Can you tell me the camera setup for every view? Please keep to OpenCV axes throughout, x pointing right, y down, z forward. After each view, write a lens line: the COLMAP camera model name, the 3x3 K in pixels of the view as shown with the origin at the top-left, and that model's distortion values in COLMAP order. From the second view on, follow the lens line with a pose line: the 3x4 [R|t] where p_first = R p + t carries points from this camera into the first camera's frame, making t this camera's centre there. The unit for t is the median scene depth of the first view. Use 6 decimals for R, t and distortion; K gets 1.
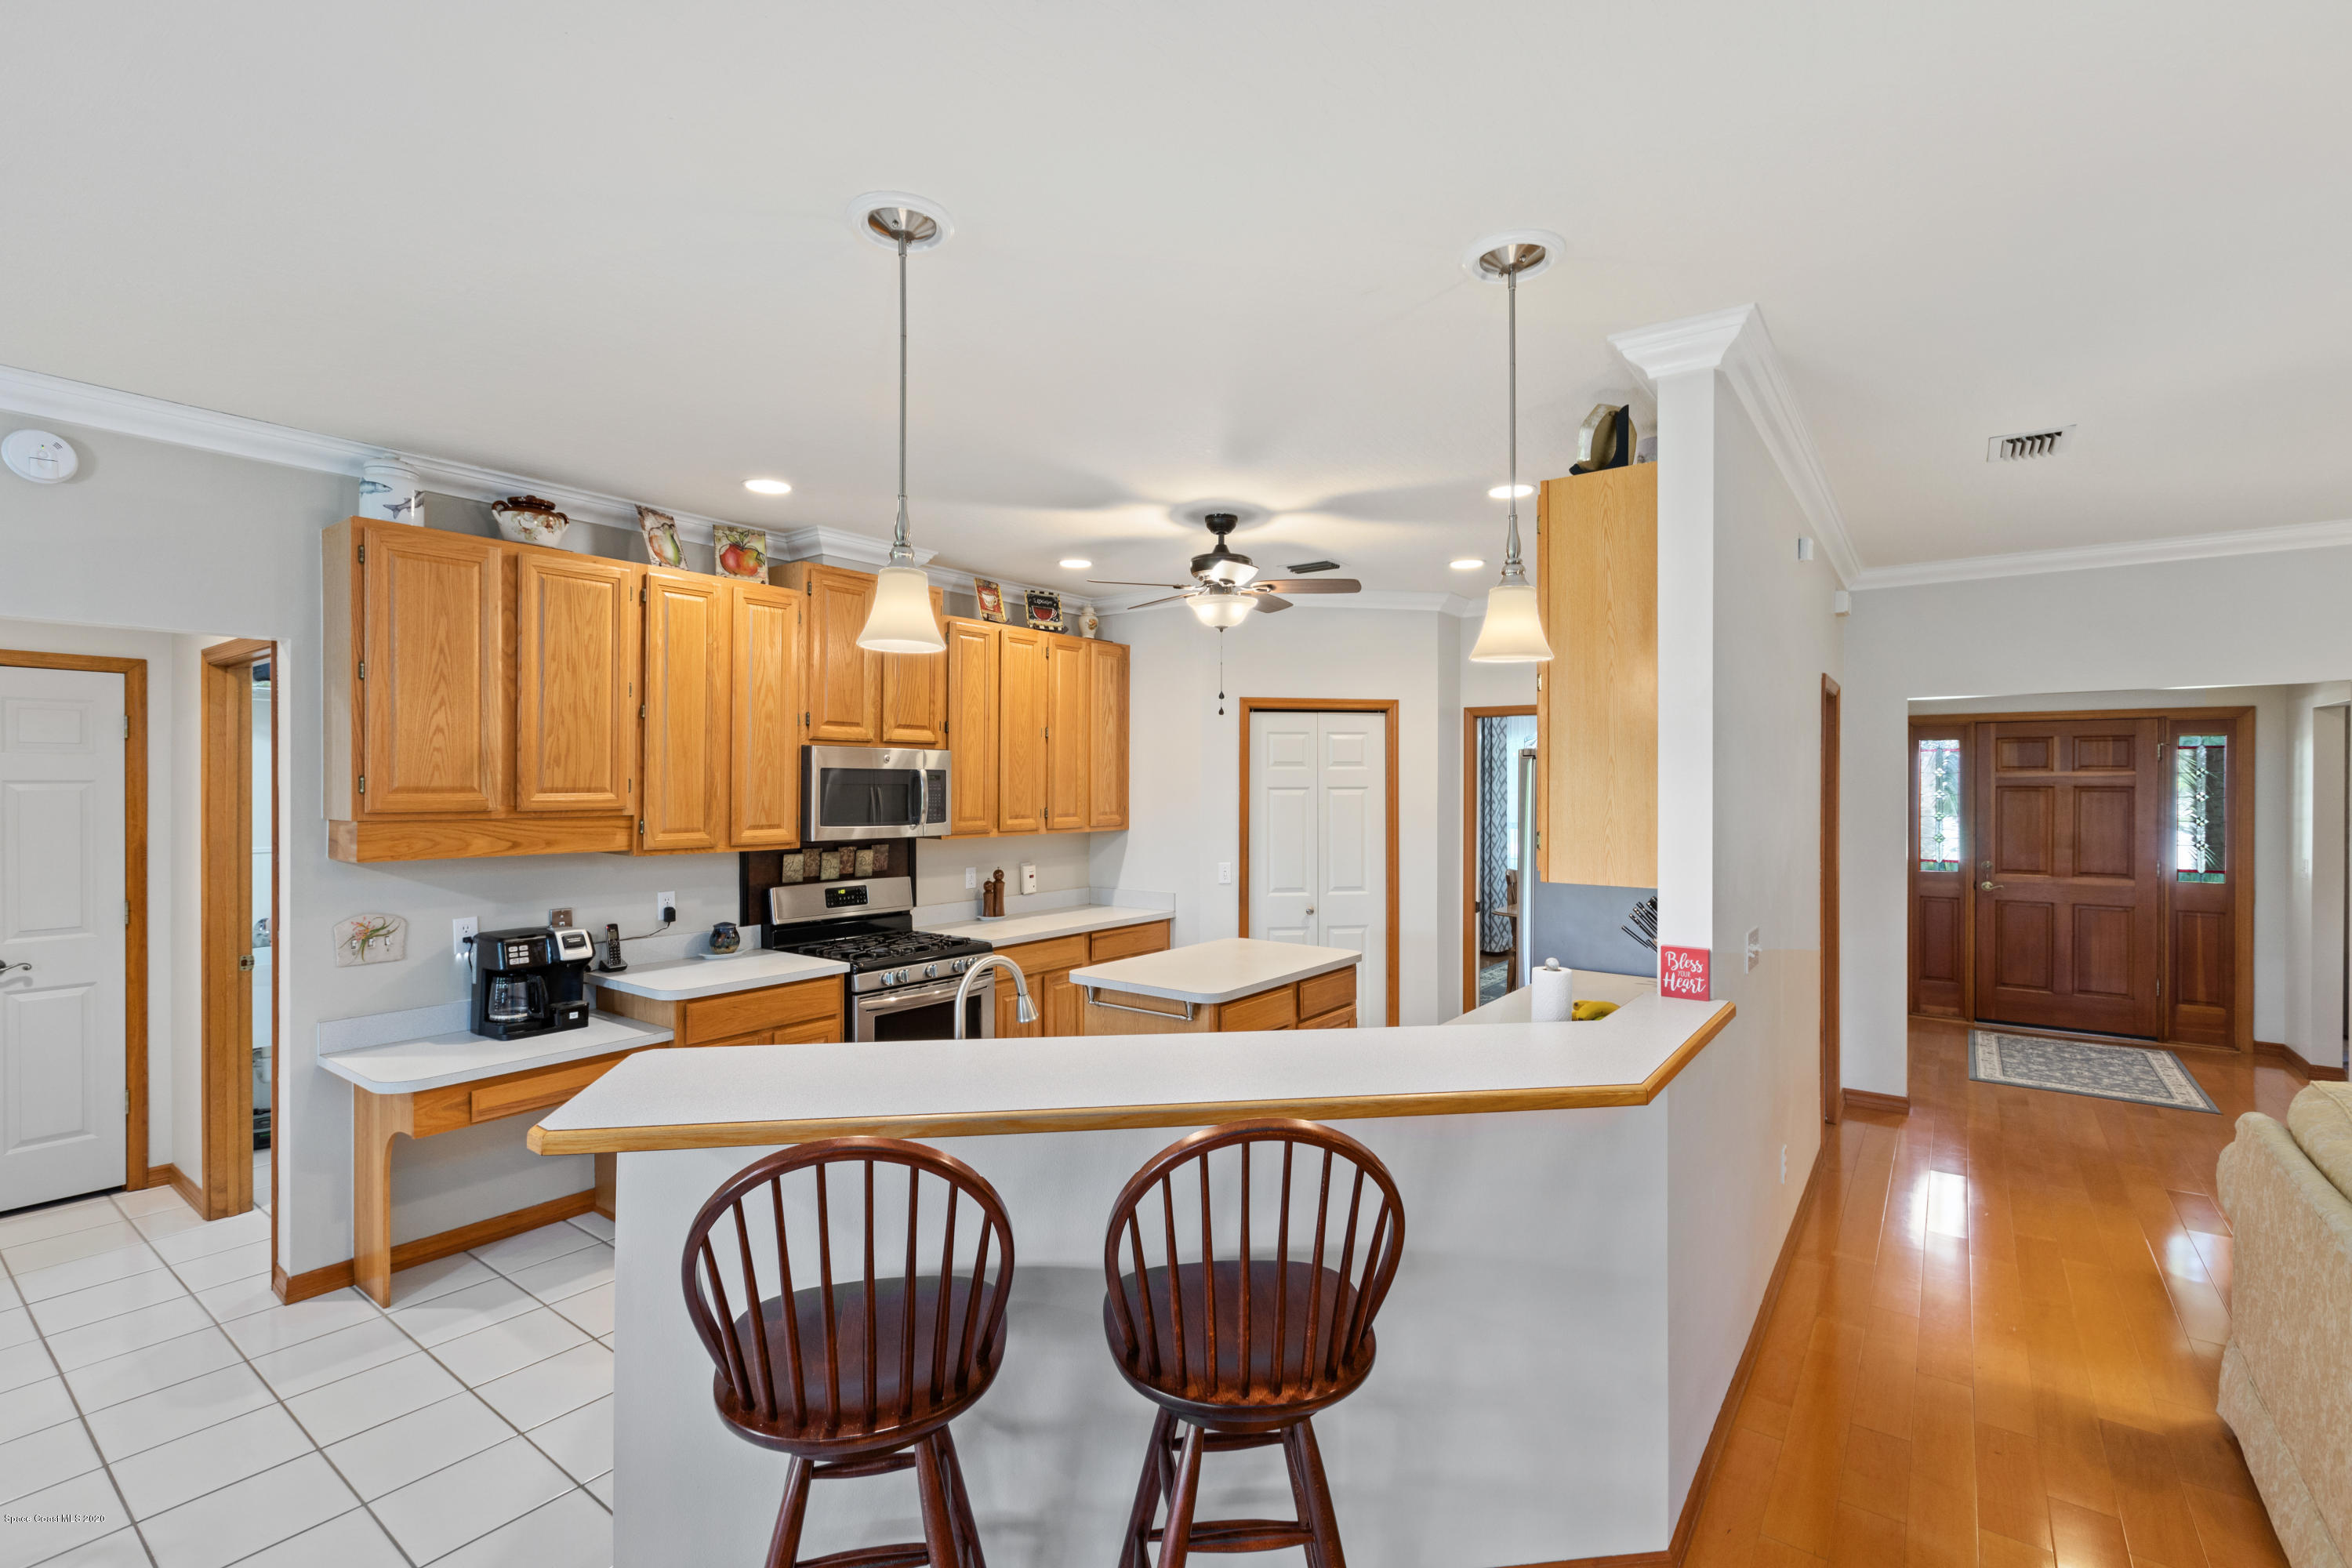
lens RADIAL K [[1064.1, 0, 1176.0], [0, 1064.1, 784.0], [0, 0, 1]] dist [-0.000759, -0.000306]
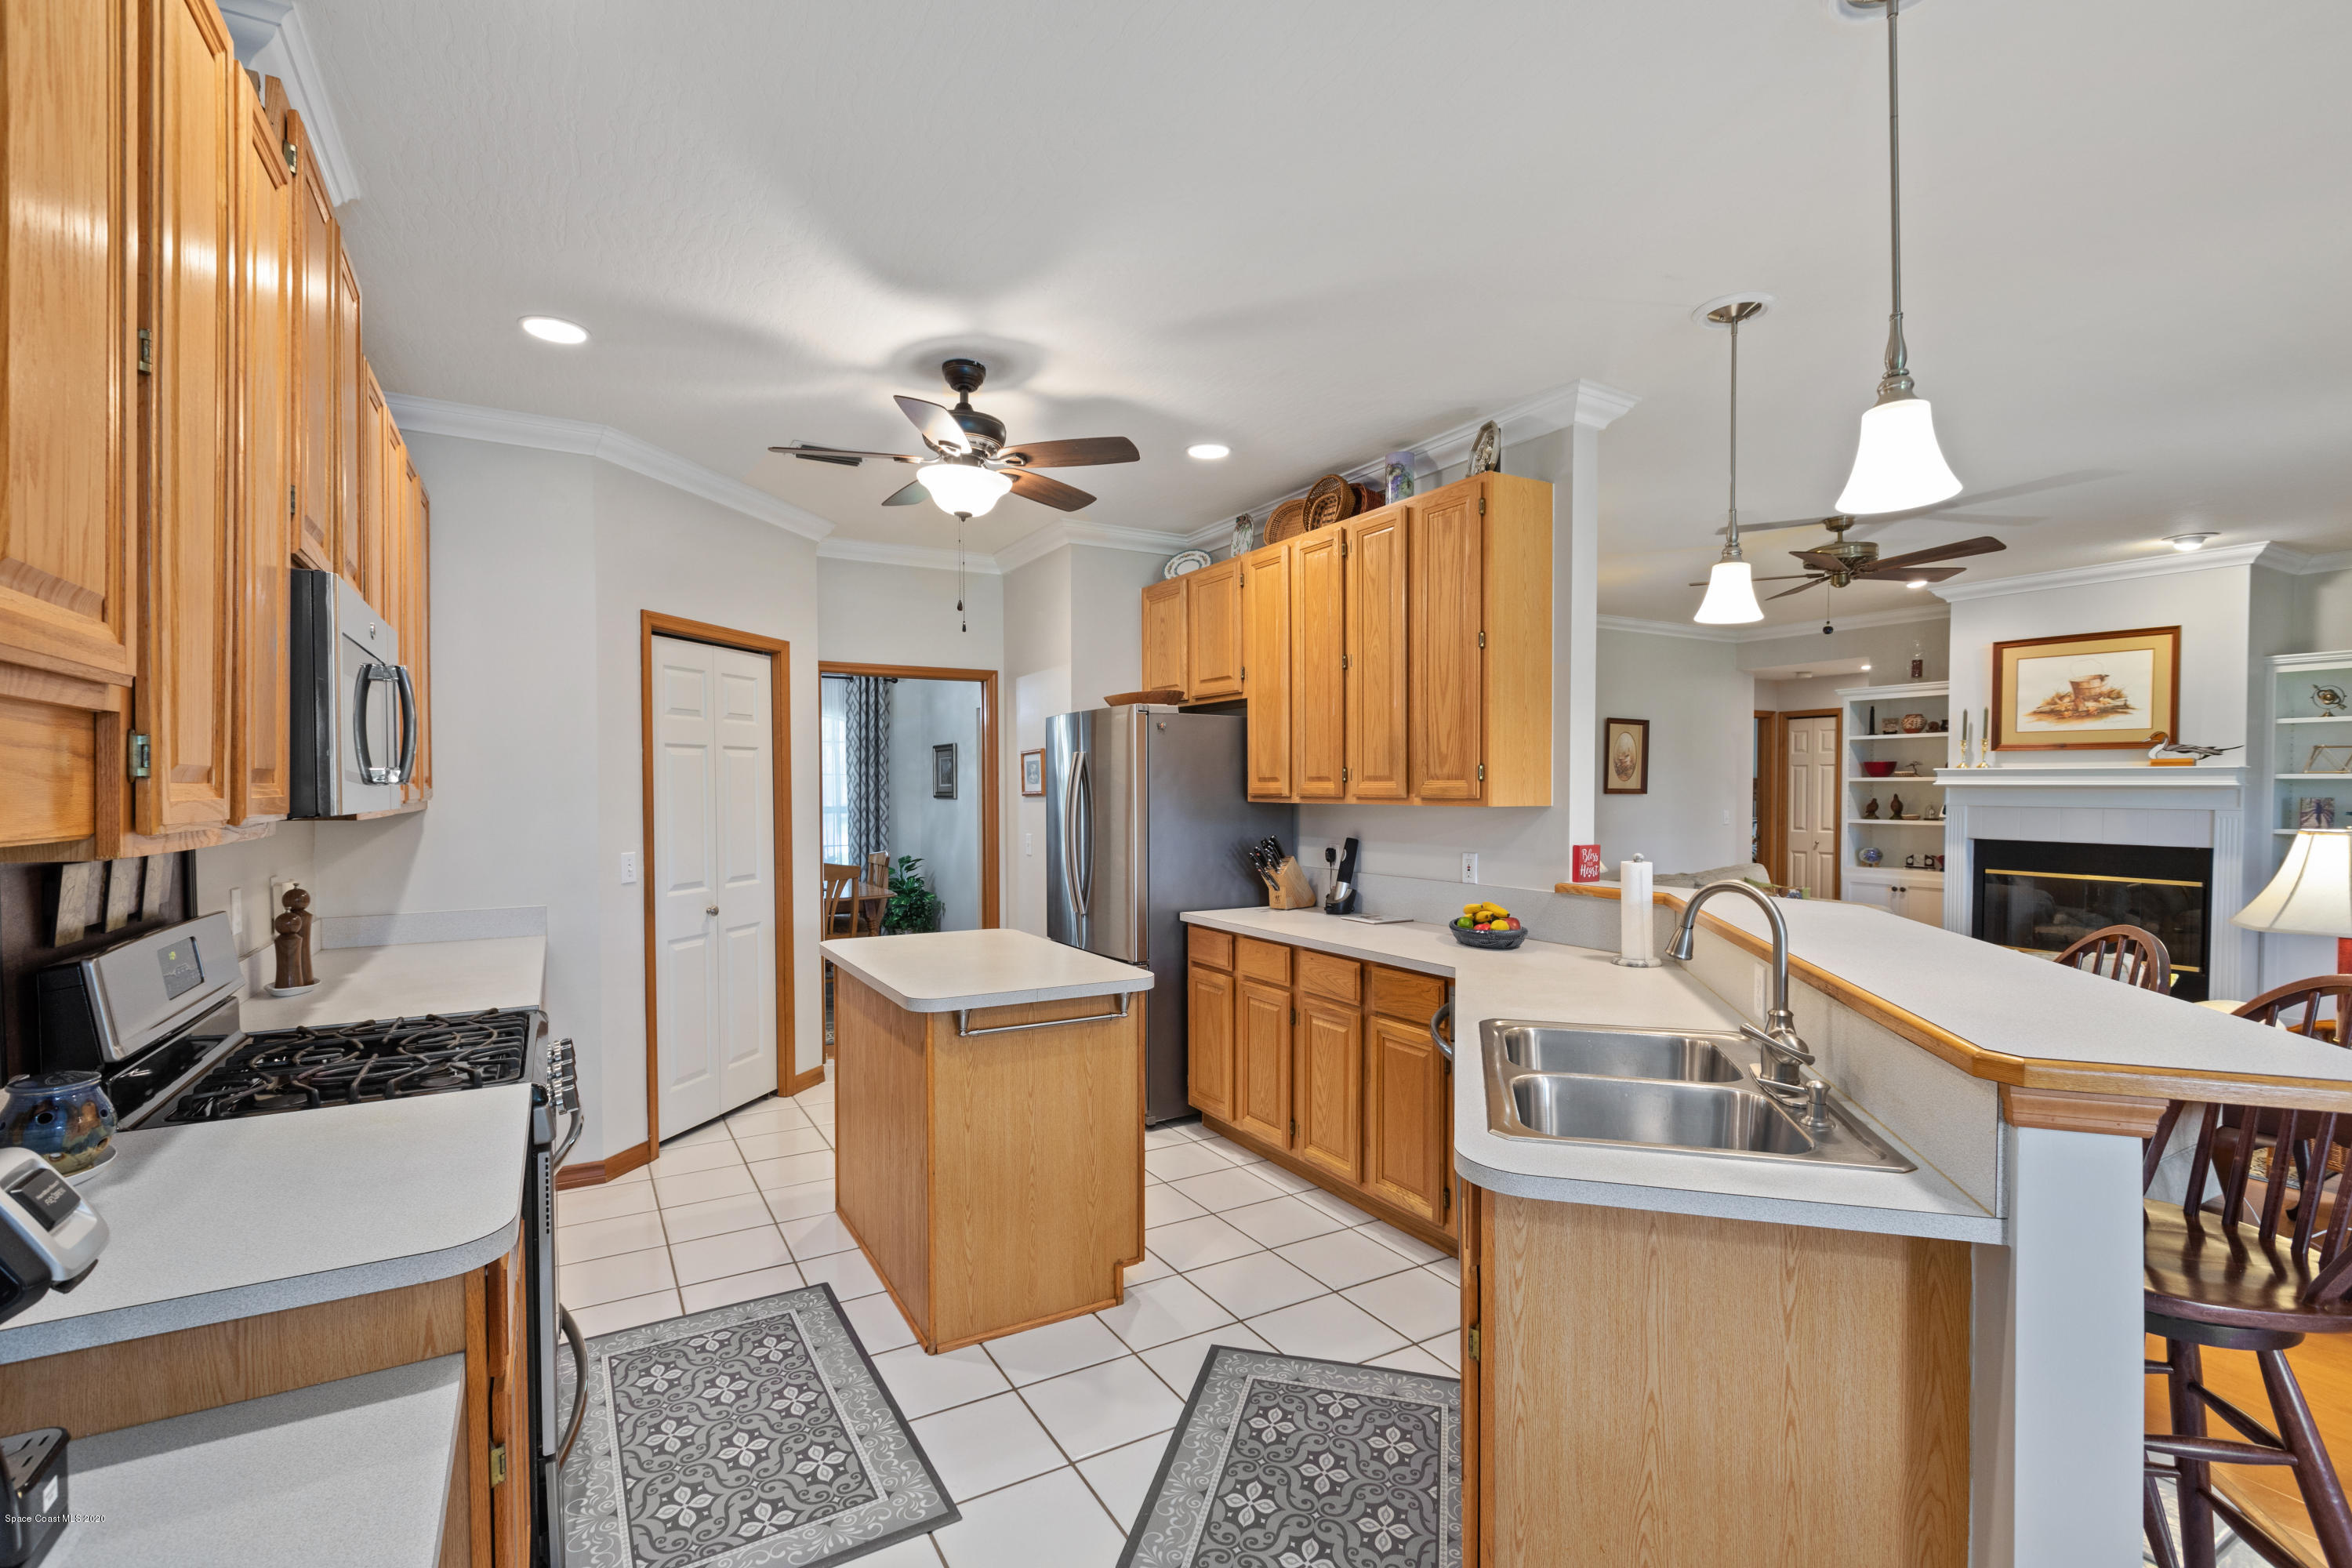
lens RADIAL K [[1063.3, 0, 1169.5], [0, 1063.3, 816.9], [0, 0, 1]] dist [0.003008, 0.000172]
pose [[0.403312, -0.025935, 0.914695, -0.548619], [0.000804, 0.999608, 0.027988, 0.041839], [-0.915062, -0.010552, 0.403175, 0.520470]]
